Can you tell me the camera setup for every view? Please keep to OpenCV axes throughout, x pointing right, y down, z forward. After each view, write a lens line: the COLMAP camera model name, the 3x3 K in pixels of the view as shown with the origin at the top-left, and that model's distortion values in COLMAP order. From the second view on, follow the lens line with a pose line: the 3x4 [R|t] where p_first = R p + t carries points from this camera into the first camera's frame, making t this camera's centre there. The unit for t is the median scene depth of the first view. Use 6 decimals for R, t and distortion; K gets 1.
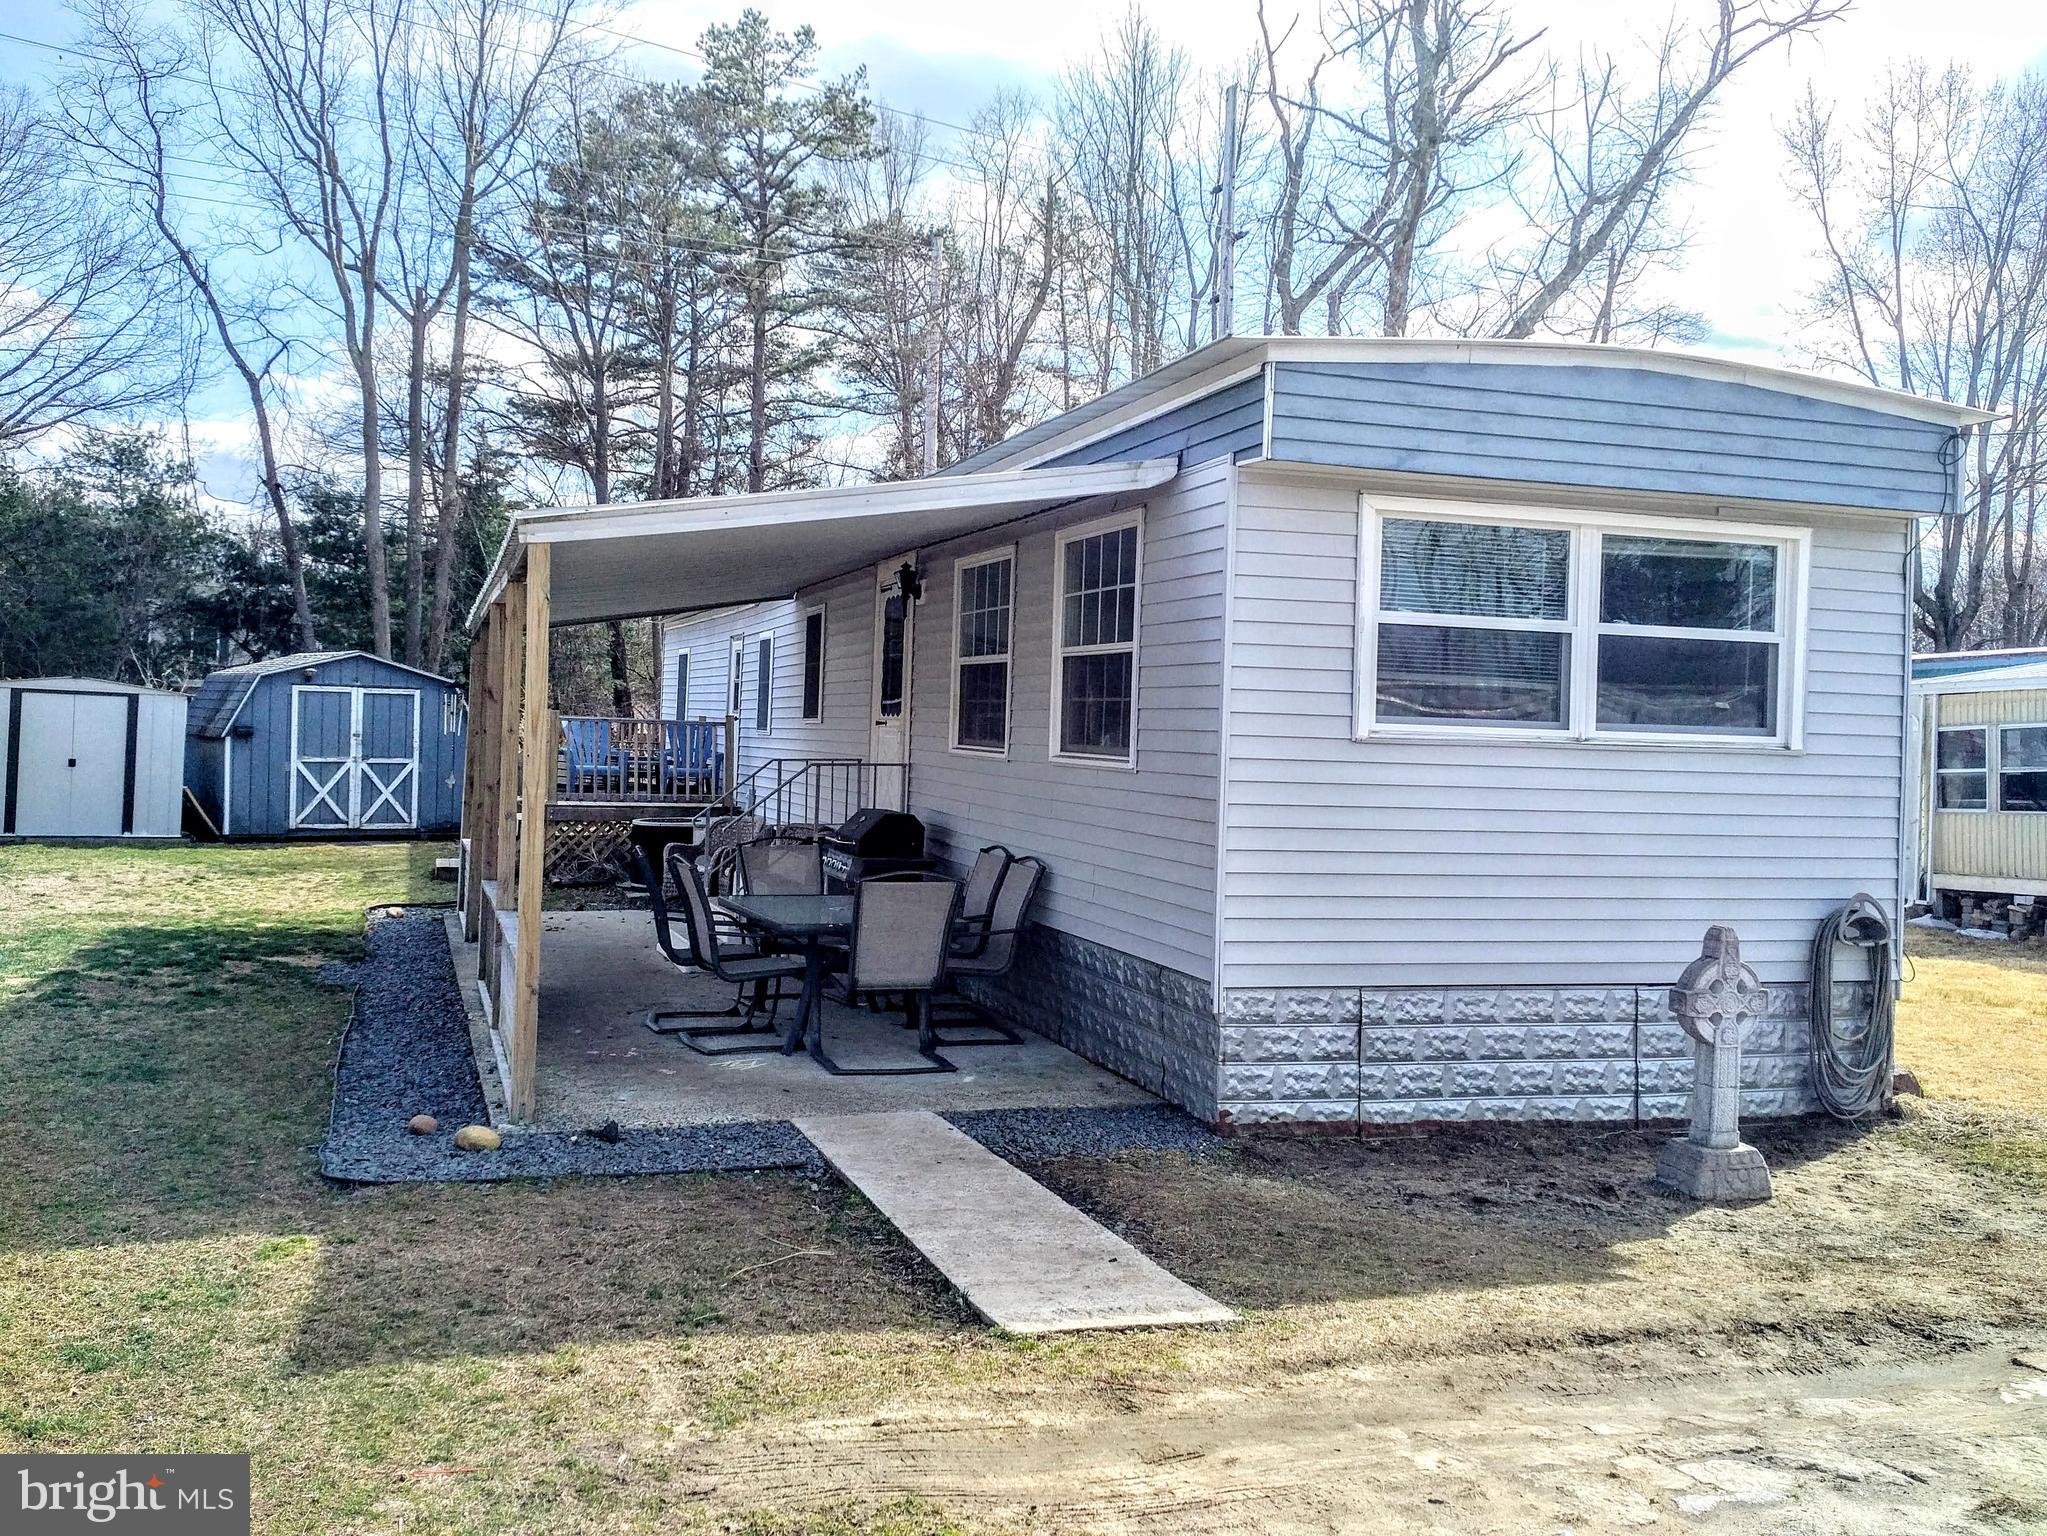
lens RADIAL K [[1778.5, 0, 1028.2], [0, 1778.5, 722.2], [0, 0, 1]] dist [0.161650, -0.329549]
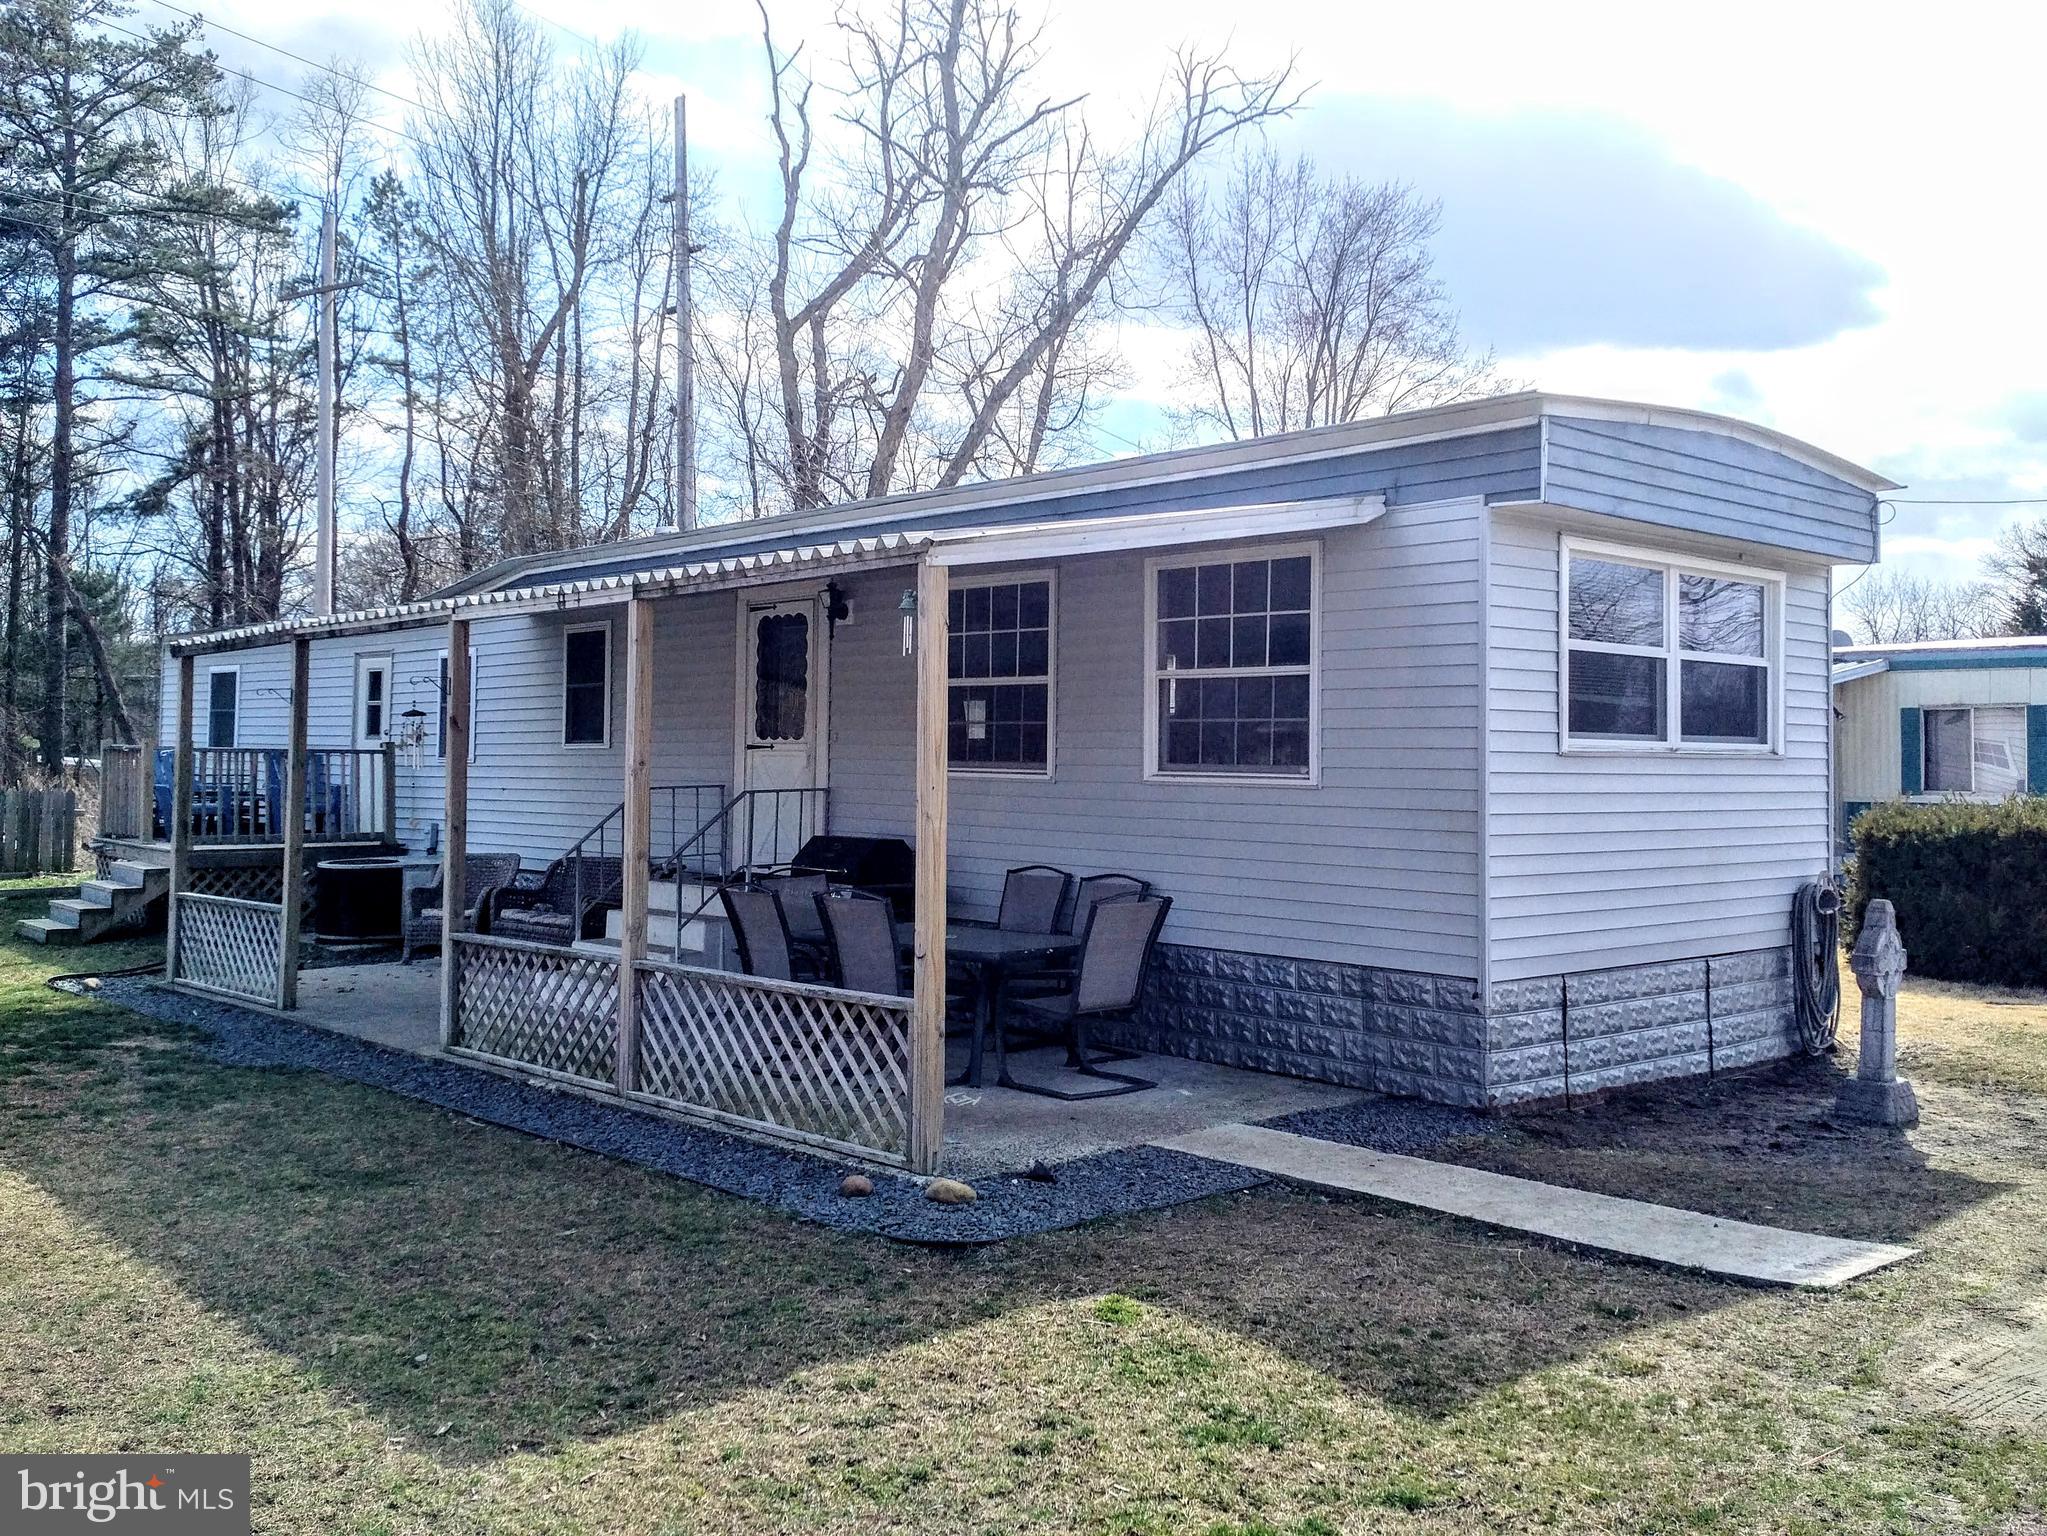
lens RADIAL K [[1778.9, 0, 1042.6], [0, 1778.9, 726.6], [0, 0, 1]] dist [0.156901, -0.295992]
pose [[0.910979, -0.013328, 0.412238, -0.545309], [0.015950, 0.999869, -0.002920, -0.008466], [-0.412145, 0.009235, 0.911072, 0.101164]]
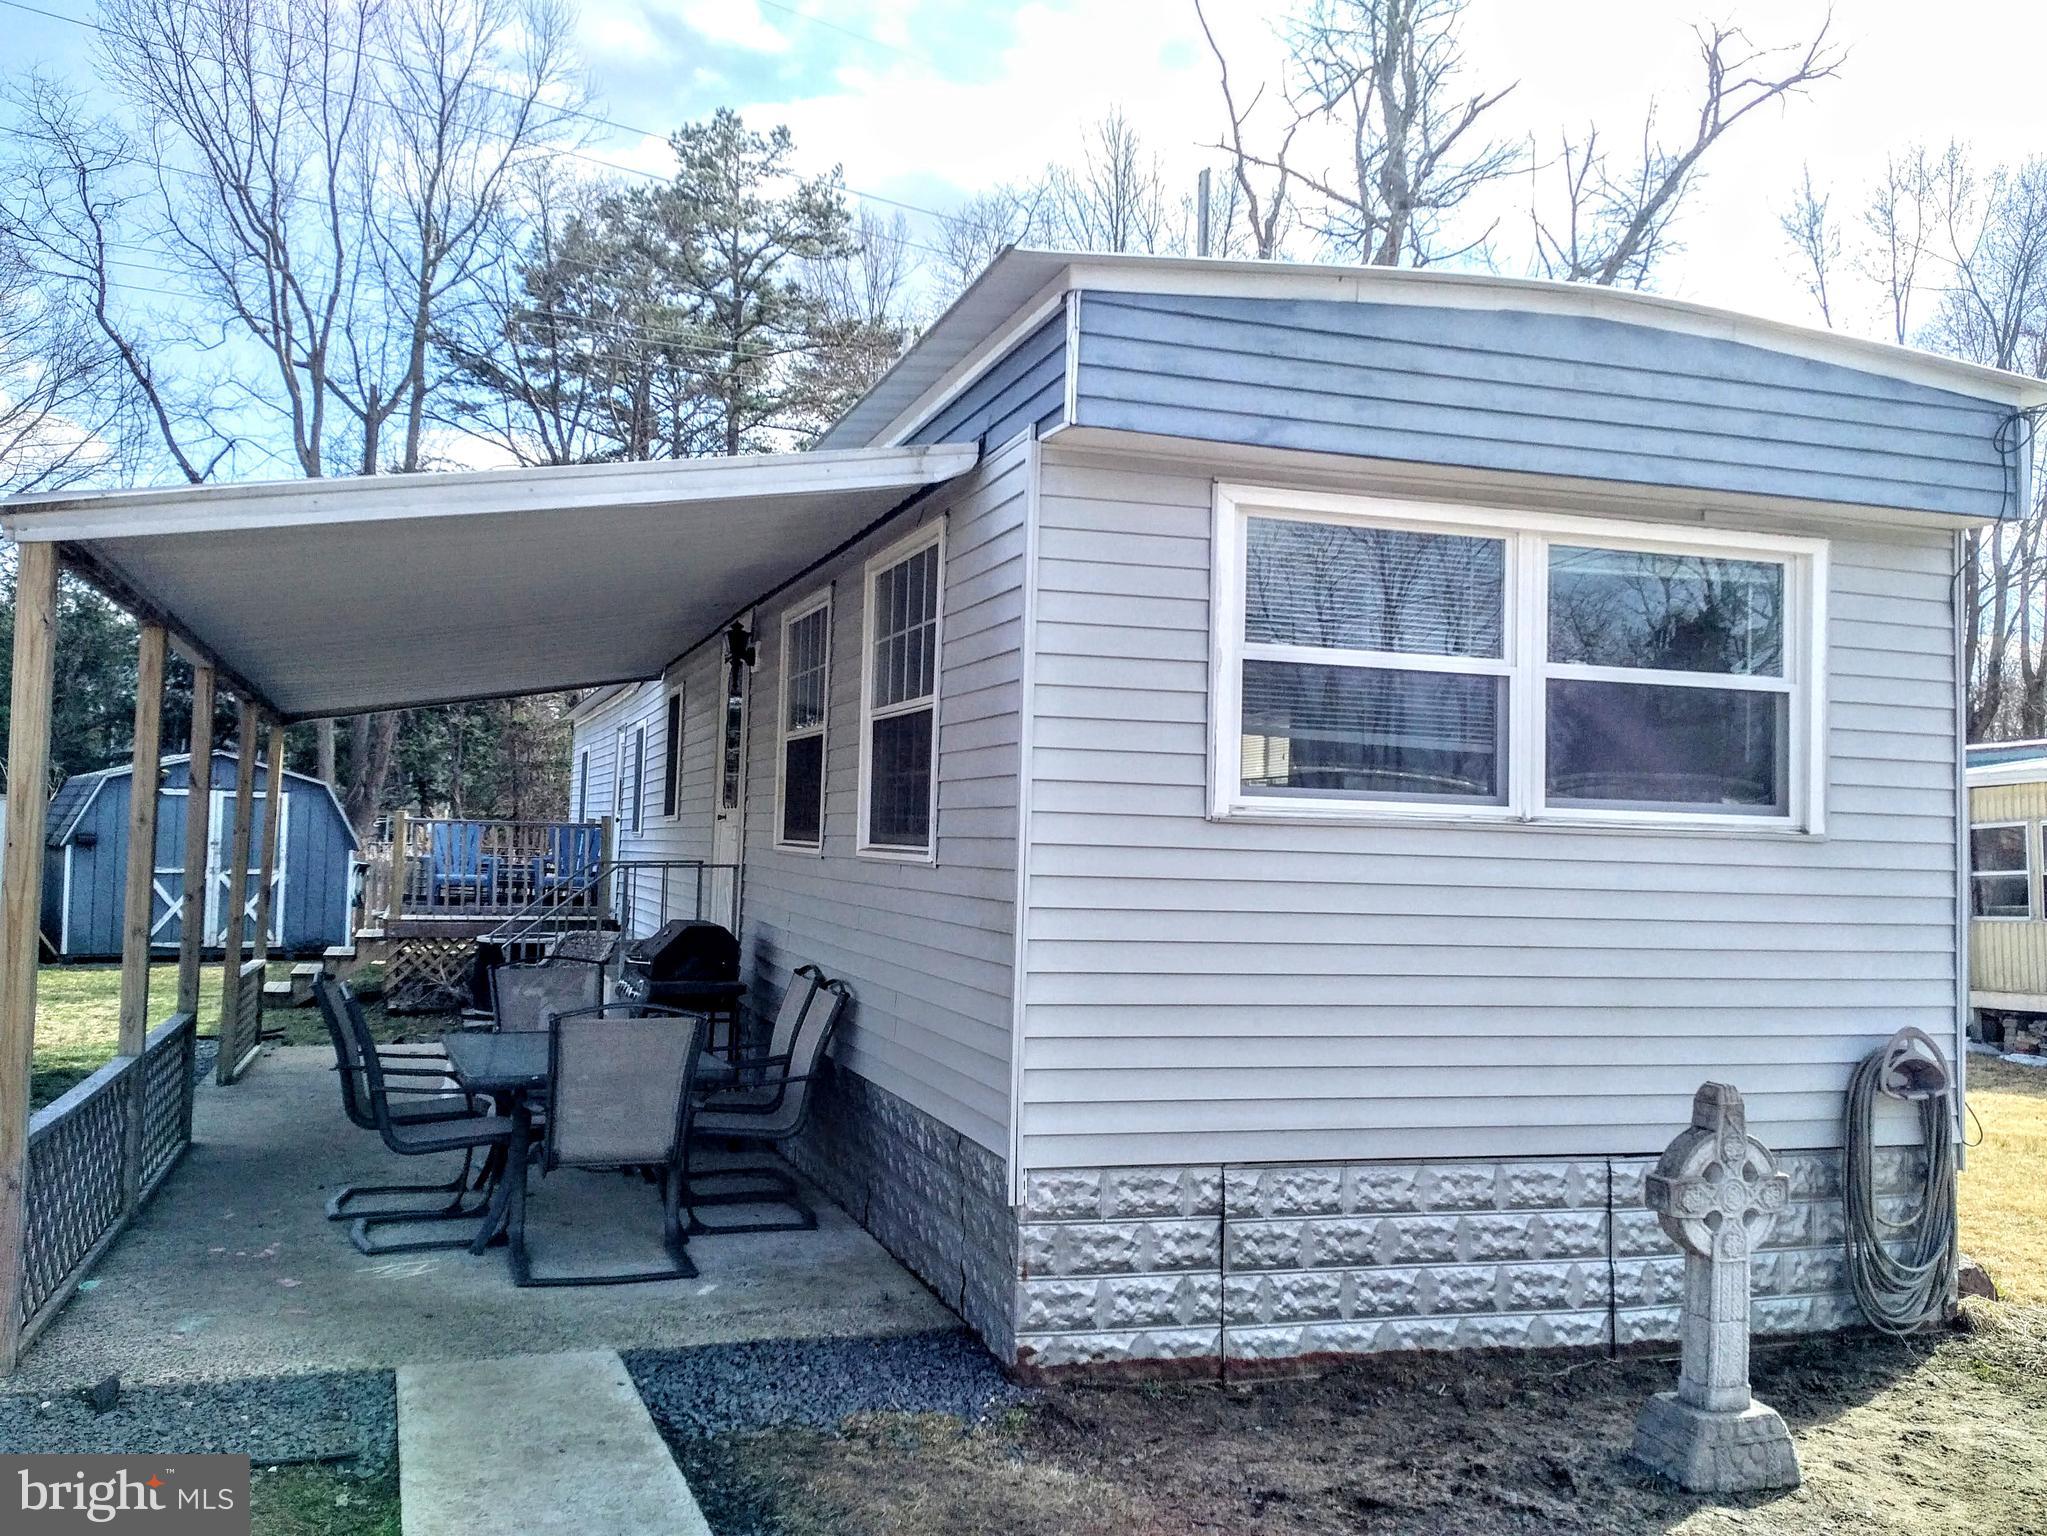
lens RADIAL K [[1770.5, 0, 1037.6], [0, 1770.5, 738.8], [0, 0, 1]] dist [0.168444, -0.343223]
pose [[0.999988, -0.004682, -0.001397, 0.107467], [0.004600, 0.998516, -0.054266, 0.015534], [0.001649, 0.054259, 0.998526, 0.262443]]
